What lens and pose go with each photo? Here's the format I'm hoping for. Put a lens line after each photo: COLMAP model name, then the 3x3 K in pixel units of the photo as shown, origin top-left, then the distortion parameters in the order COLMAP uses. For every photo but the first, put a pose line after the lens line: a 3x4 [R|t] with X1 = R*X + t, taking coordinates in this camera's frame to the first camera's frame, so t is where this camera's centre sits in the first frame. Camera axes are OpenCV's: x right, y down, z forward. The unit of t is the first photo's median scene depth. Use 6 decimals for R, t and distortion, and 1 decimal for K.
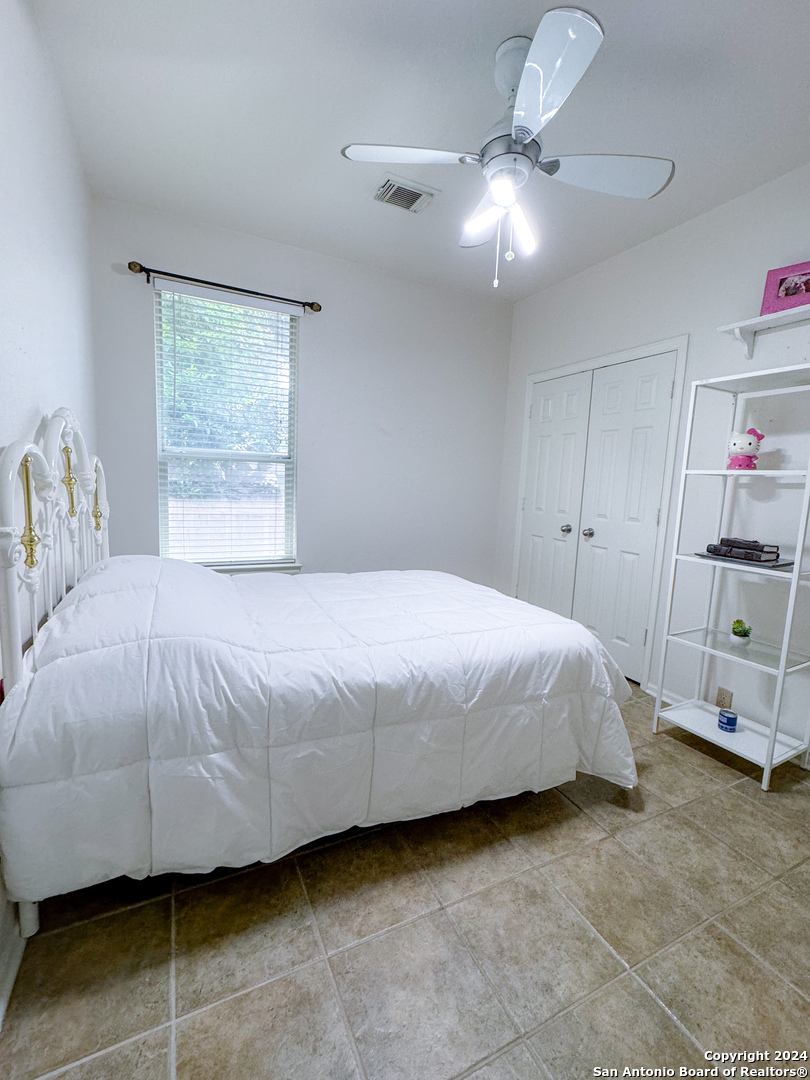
lens RADIAL K [[466.3, 0, 406.0], [0, 466.3, 536.1], [0, 0, 1]] dist [-0.007794, 0.000104]
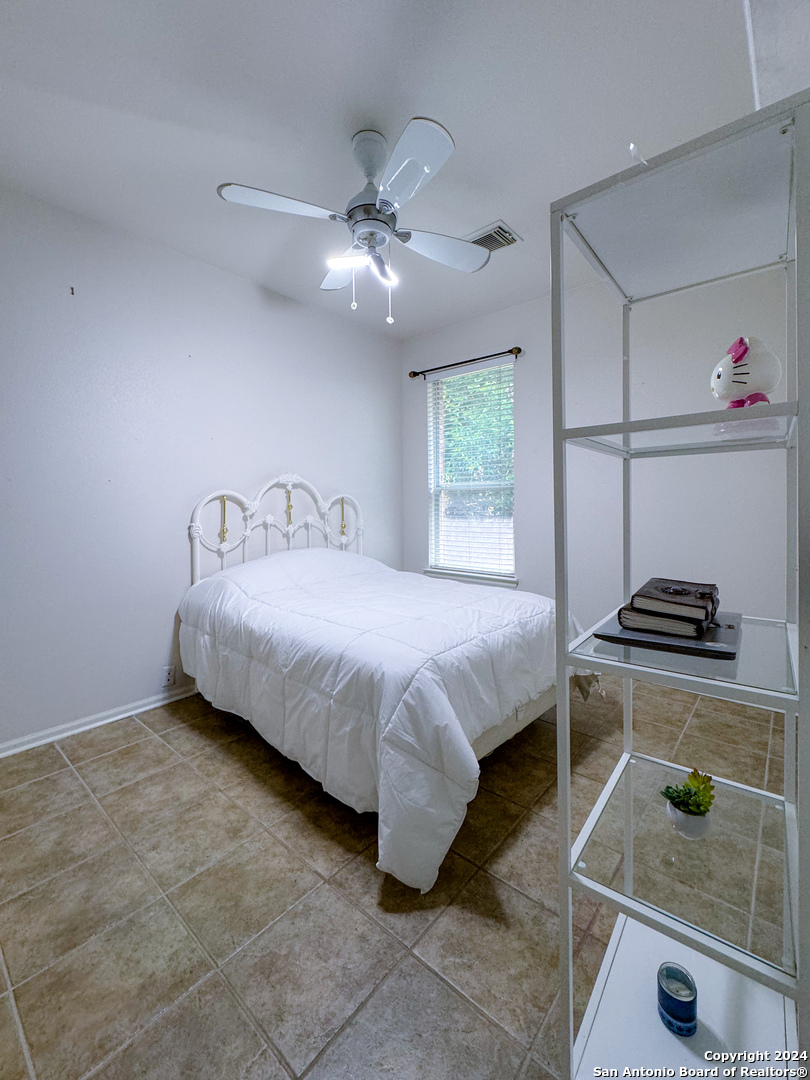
lens RADIAL K [[437.3, 0, 413.1], [0, 437.3, 511.5], [0, 0, 1]] dist [-0.010265, 0.000306]
pose [[0.409557, -0.027698, -0.911864, 1.672488], [-0.084326, 0.994110, -0.068070, -0.018808], [0.908379, 0.104772, 0.404809, 0.961160]]
